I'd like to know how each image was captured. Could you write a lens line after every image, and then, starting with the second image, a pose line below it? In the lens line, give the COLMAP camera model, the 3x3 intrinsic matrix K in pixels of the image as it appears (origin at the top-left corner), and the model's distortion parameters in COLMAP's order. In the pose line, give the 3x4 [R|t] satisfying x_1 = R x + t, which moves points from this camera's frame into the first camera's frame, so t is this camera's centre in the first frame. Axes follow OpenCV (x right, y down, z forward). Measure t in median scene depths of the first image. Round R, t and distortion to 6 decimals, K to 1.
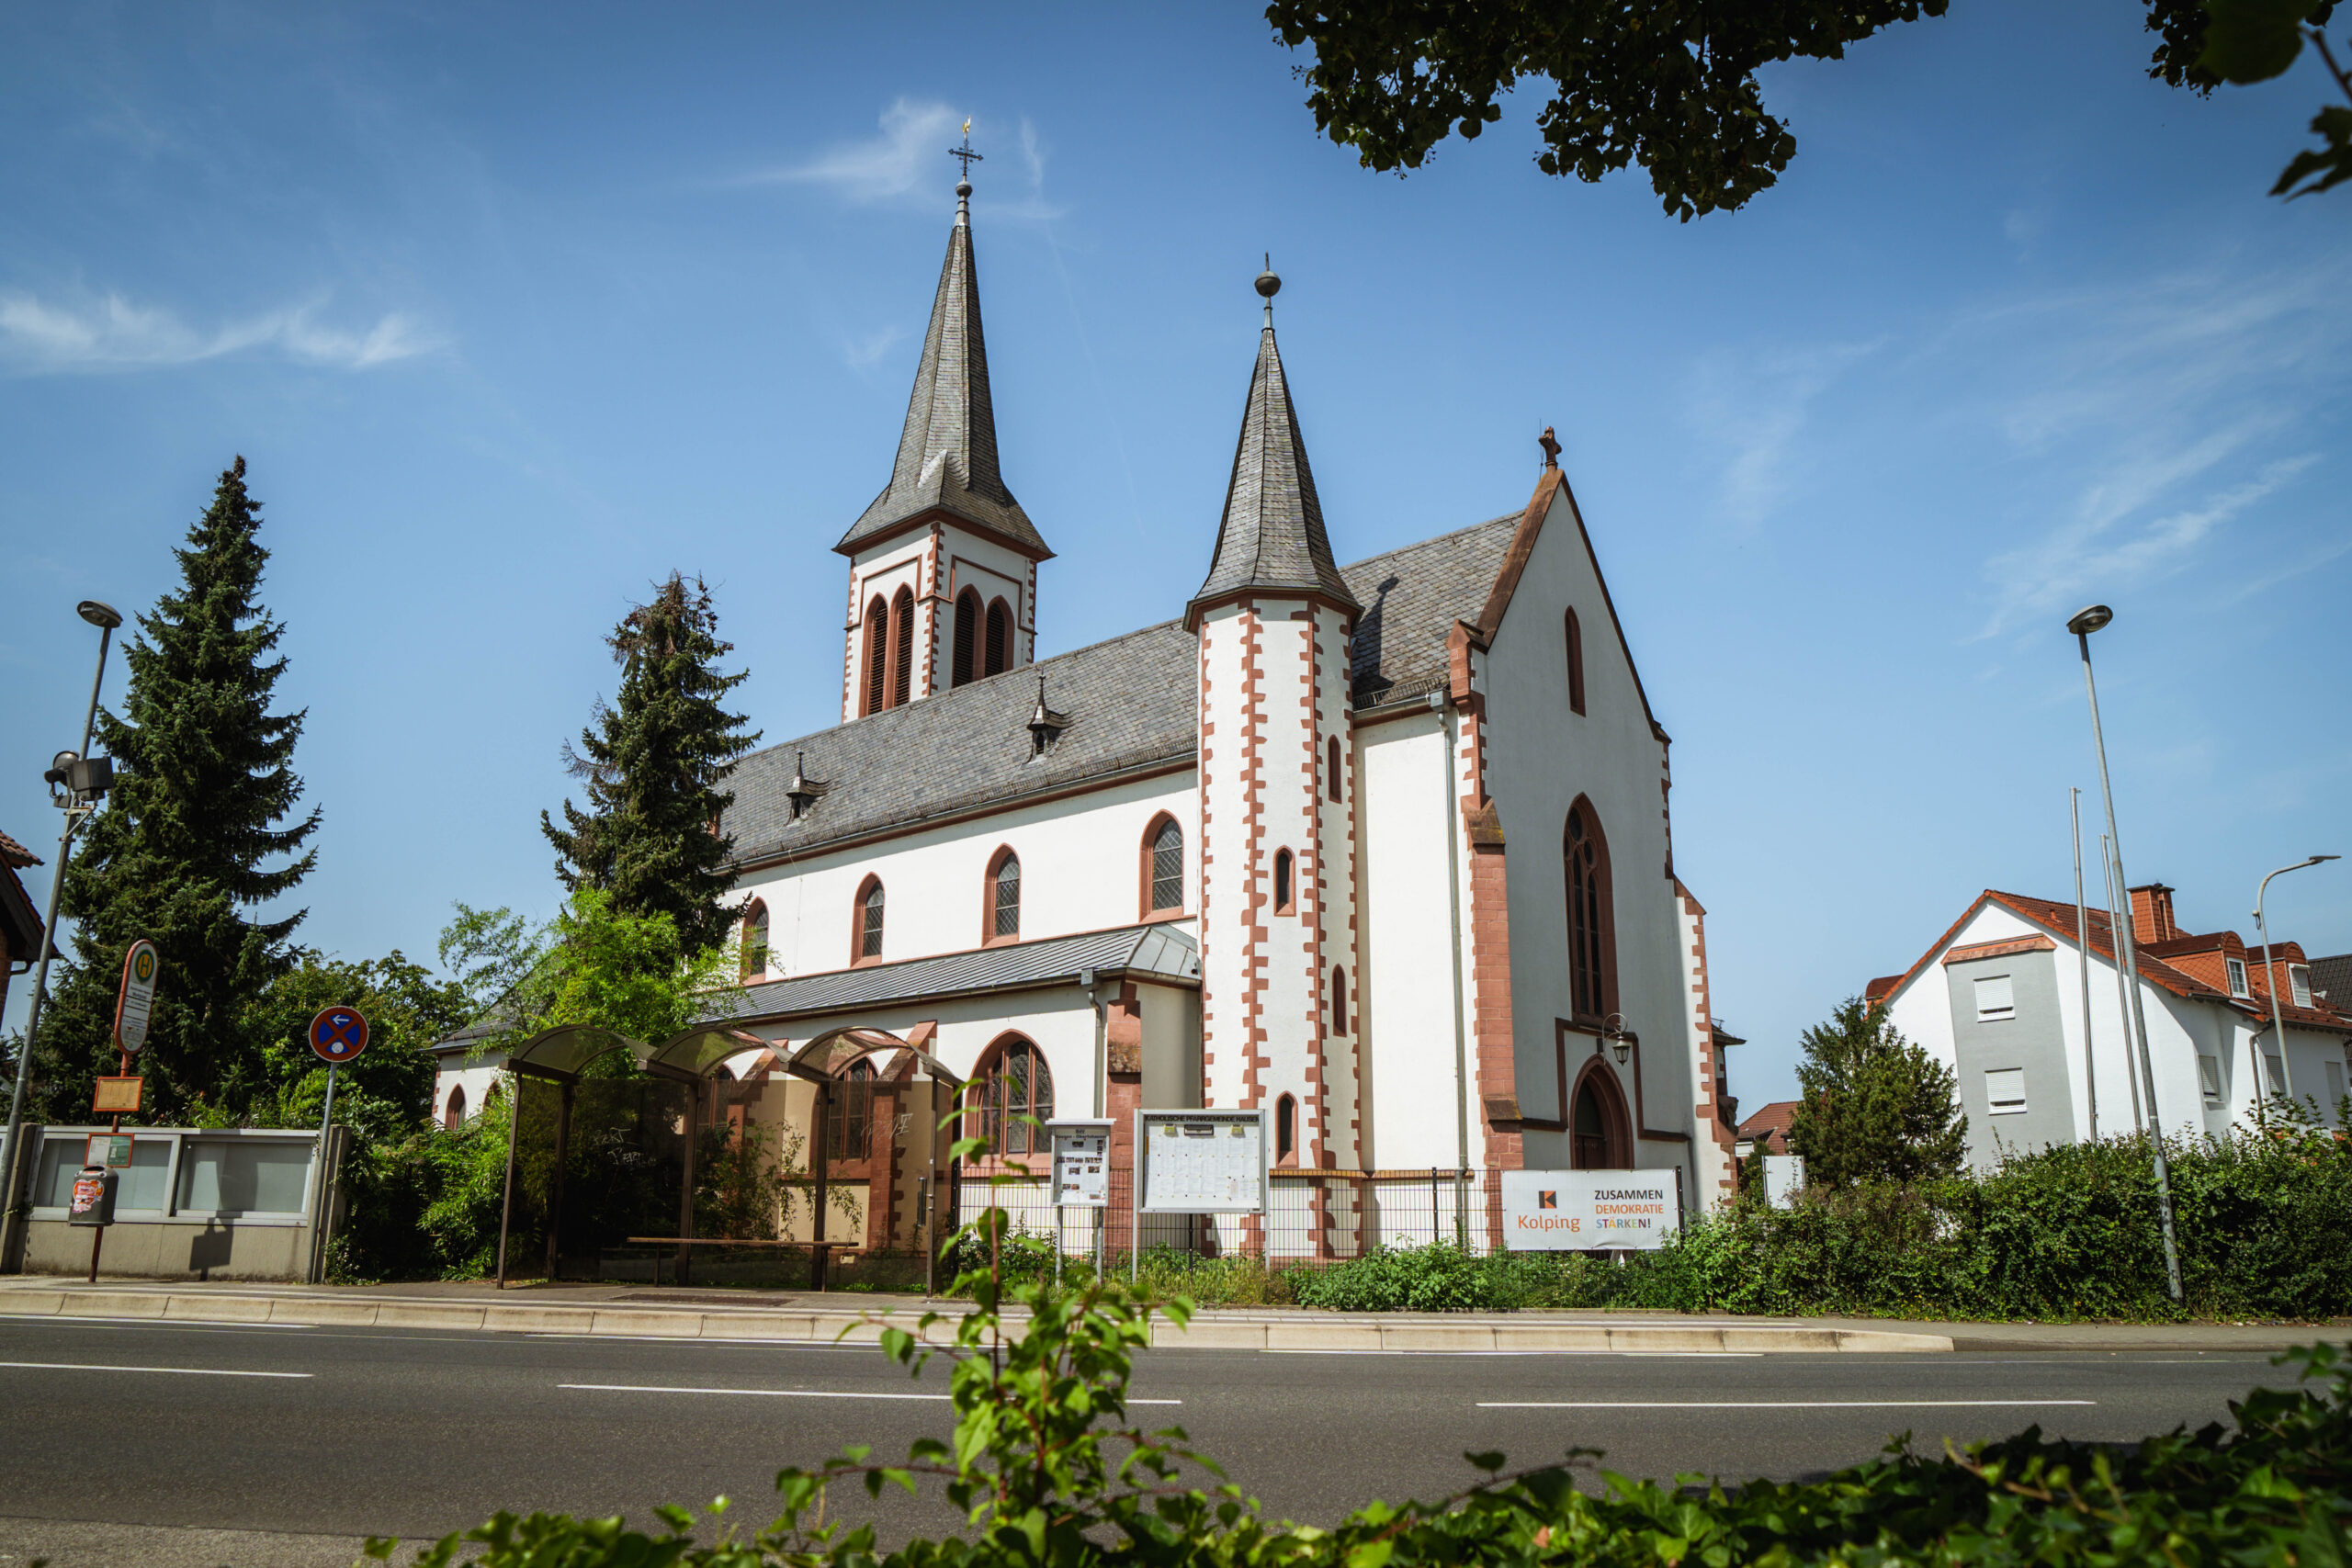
lens RADIAL K [[1652.5, 0, 1162.4], [0, 1652.5, 785.9], [0, 0, 1]] dist [-0.060490, 0.000463]
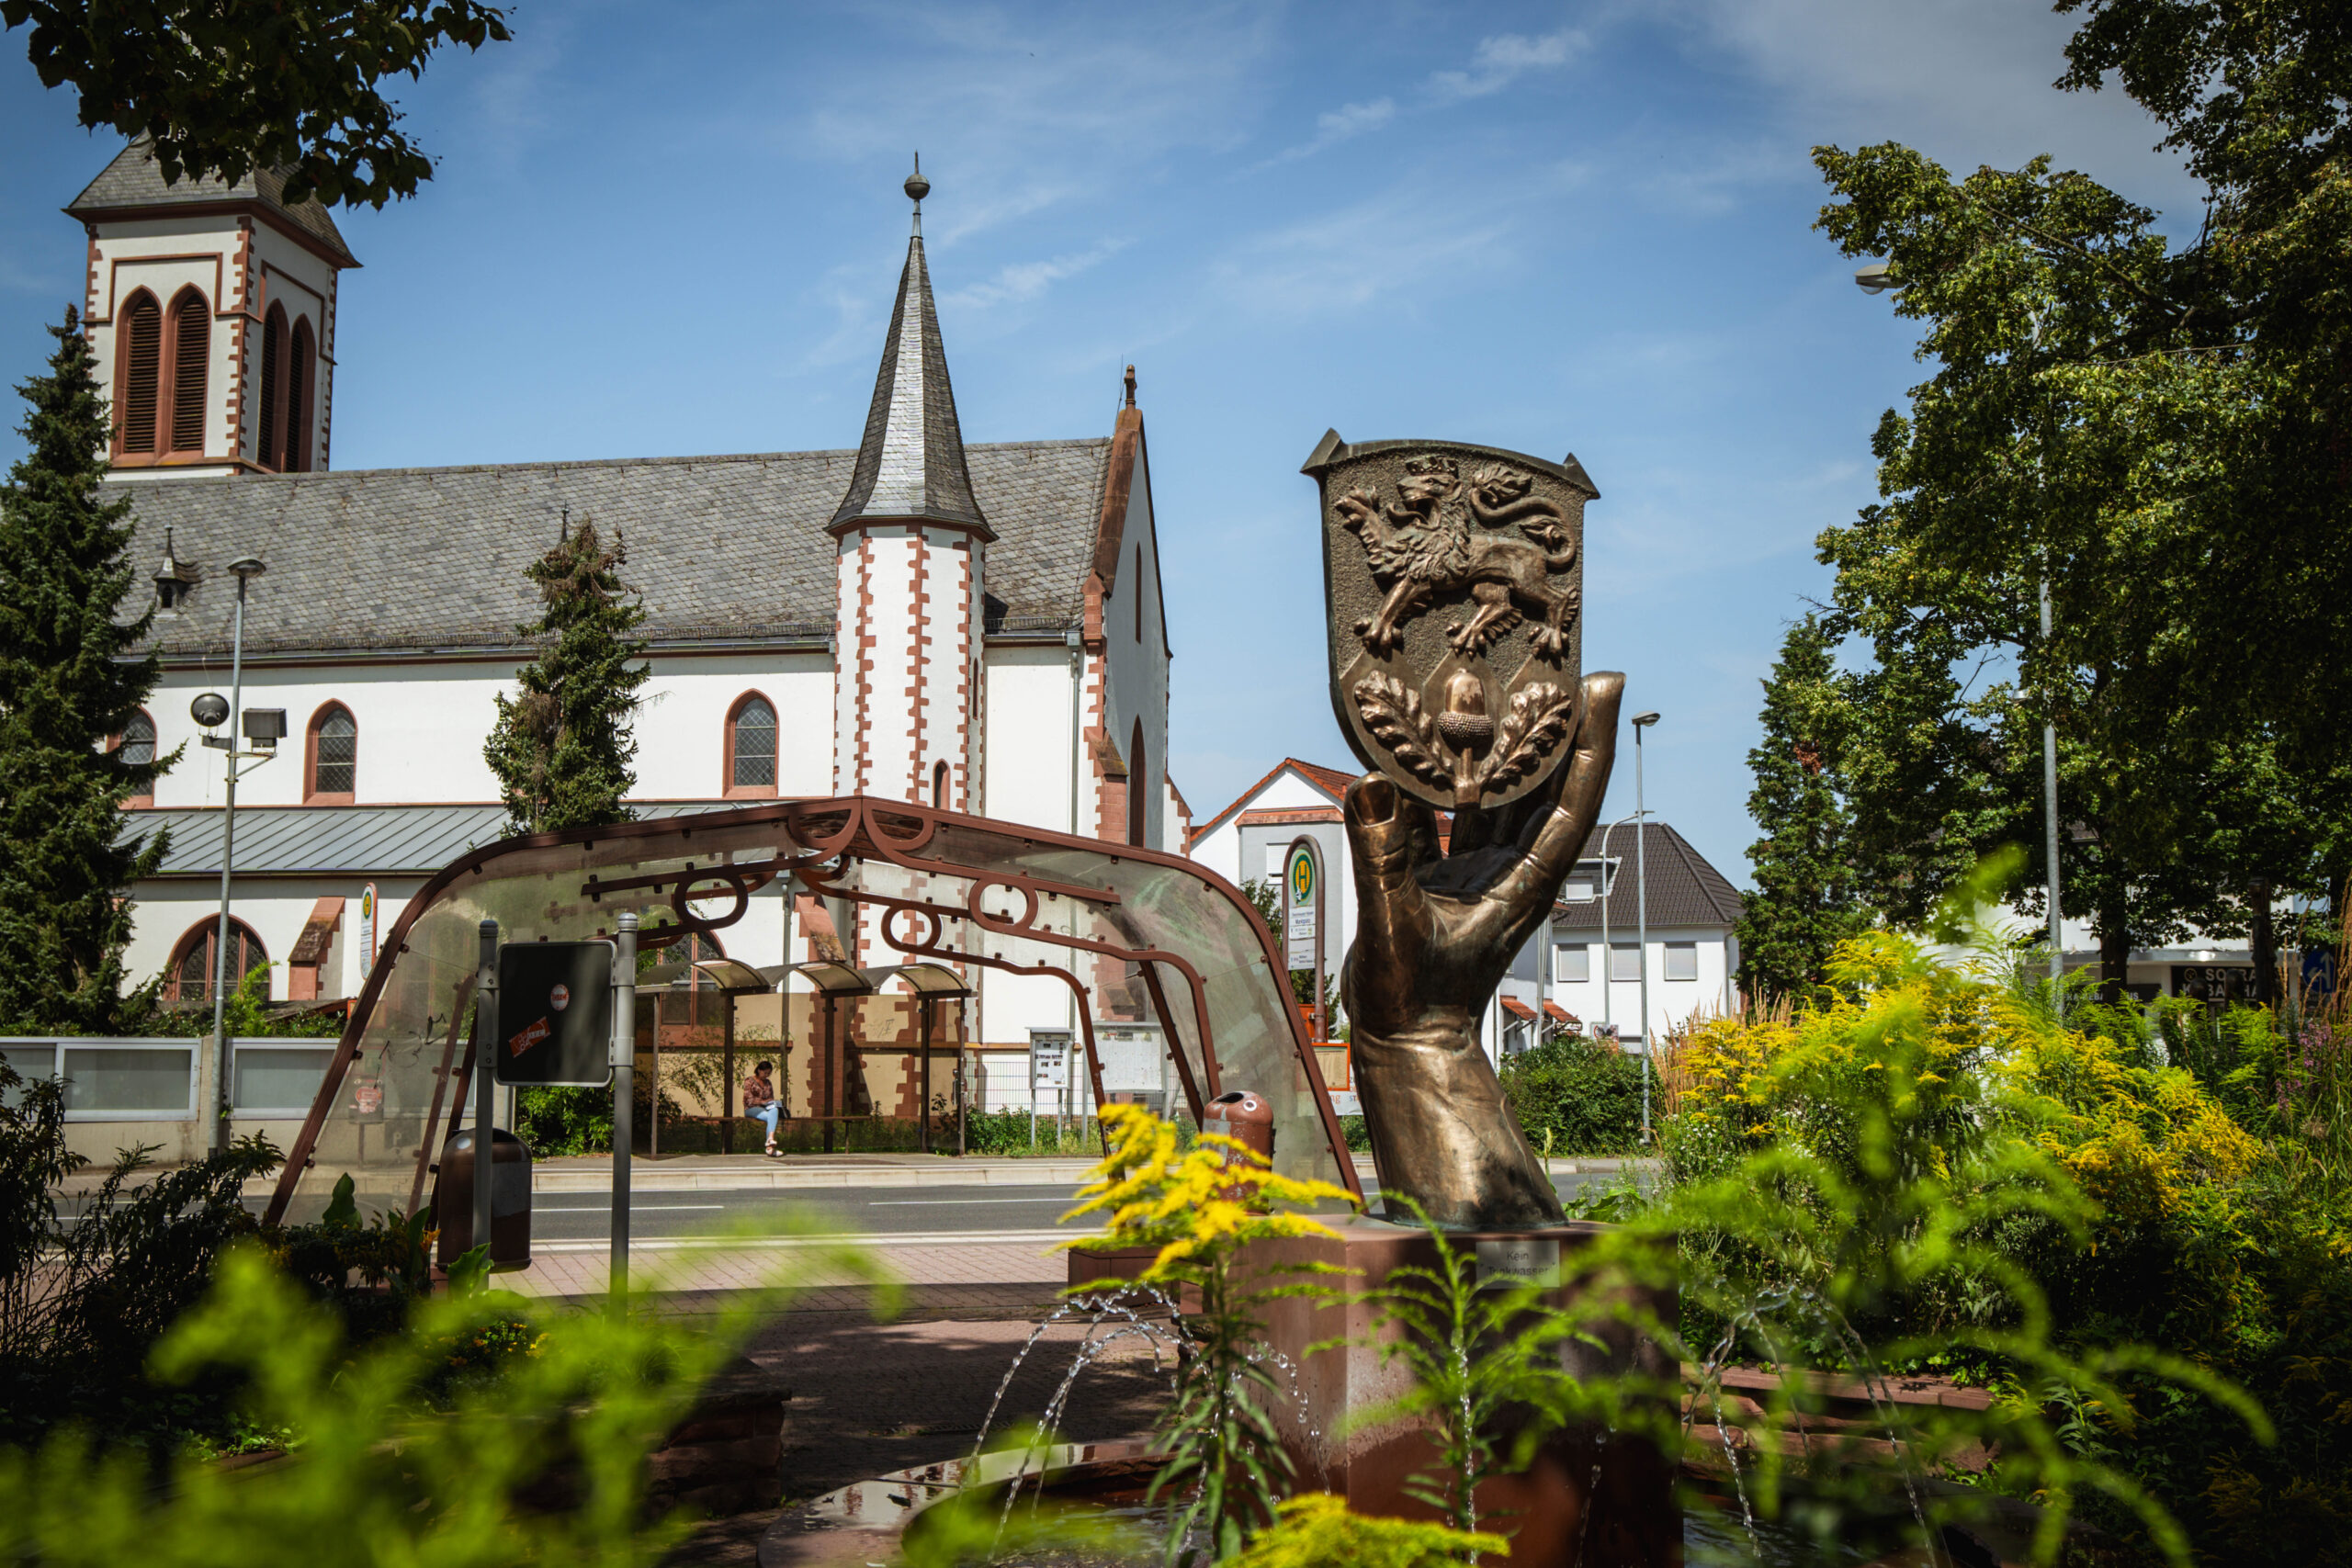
lens RADIAL K [[2432.0, 0, 1157.2], [0, 2432.0, 791.5], [0, 0, 1]] dist [0.003912, 0.000000]
pose [[0.852169, 0.054089, 0.520464, -0.647637], [-0.135073, 0.983672, 0.118930, -0.155316], [-0.505533, -0.171649, 0.845561, -0.466465]]
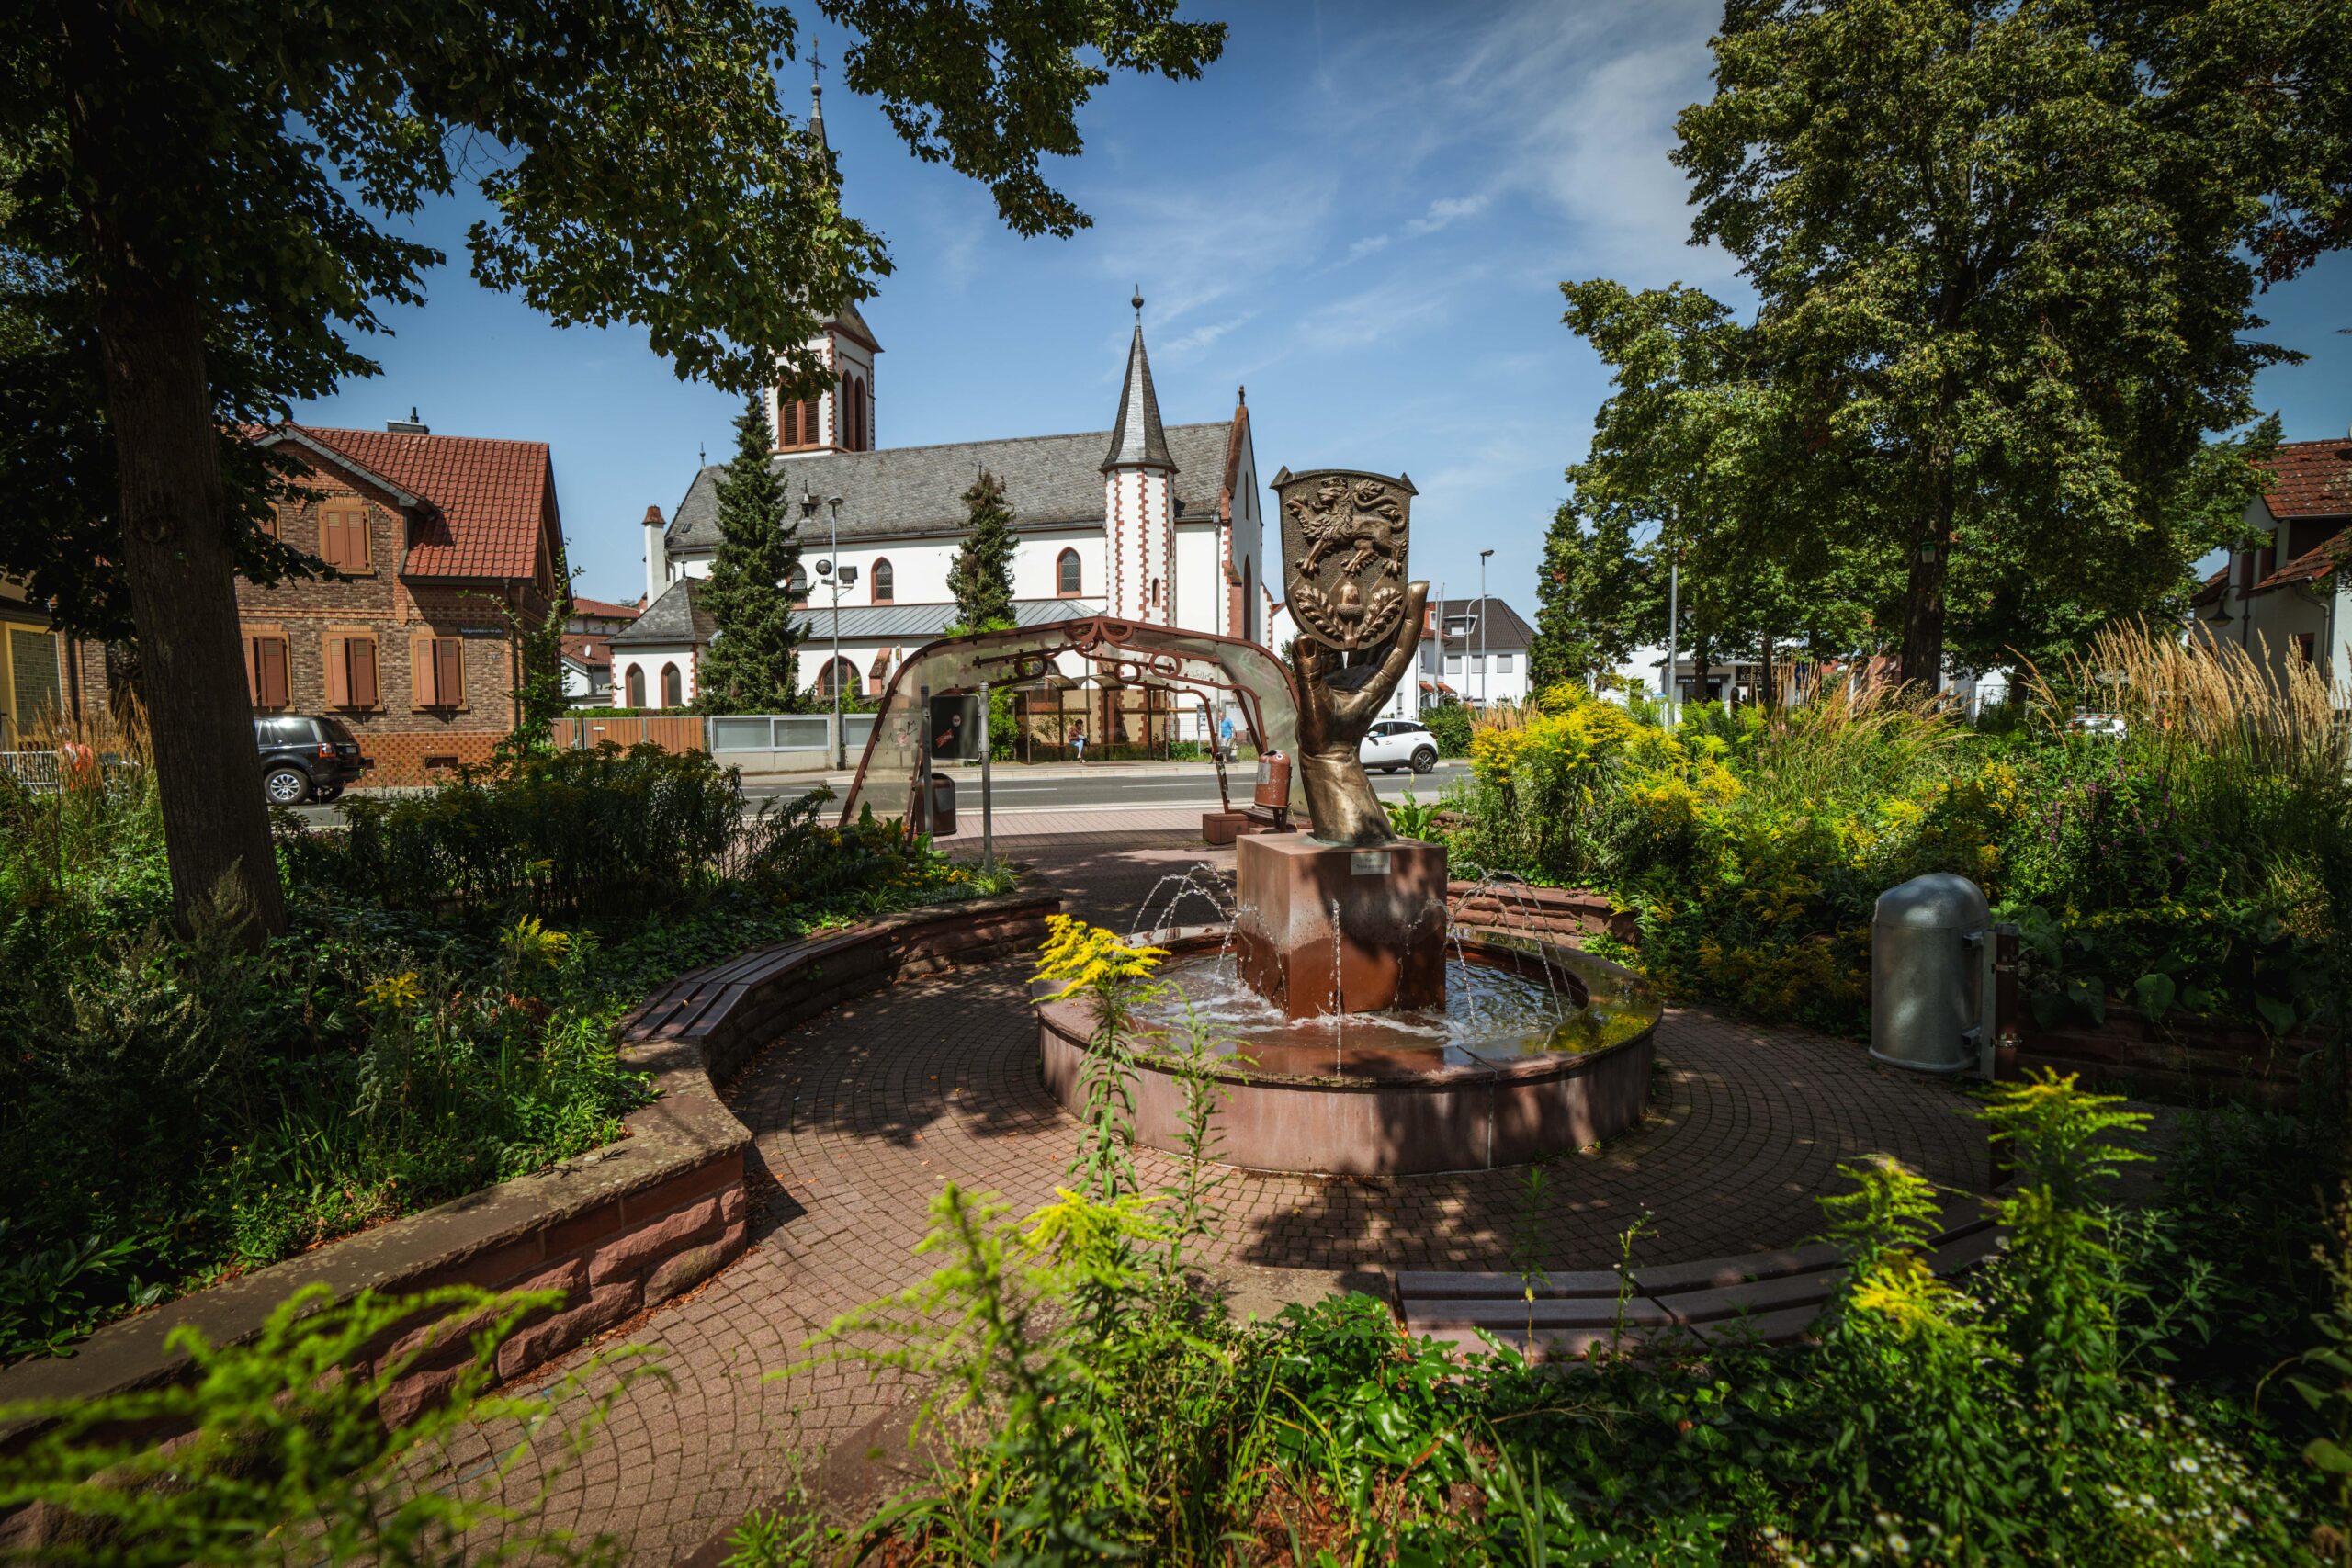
lens RADIAL K [[1111.1, 0, 1166.1], [0, 1111.1, 783.2], [0, 0, 1]] dist [-0.055234, 0.004022]
pose [[0.894477, -0.043777, 0.444965, -0.637136], [-0.103062, 0.948208, 0.300465, -0.165073], [-0.435073, -0.314618, 0.843639, -0.465140]]
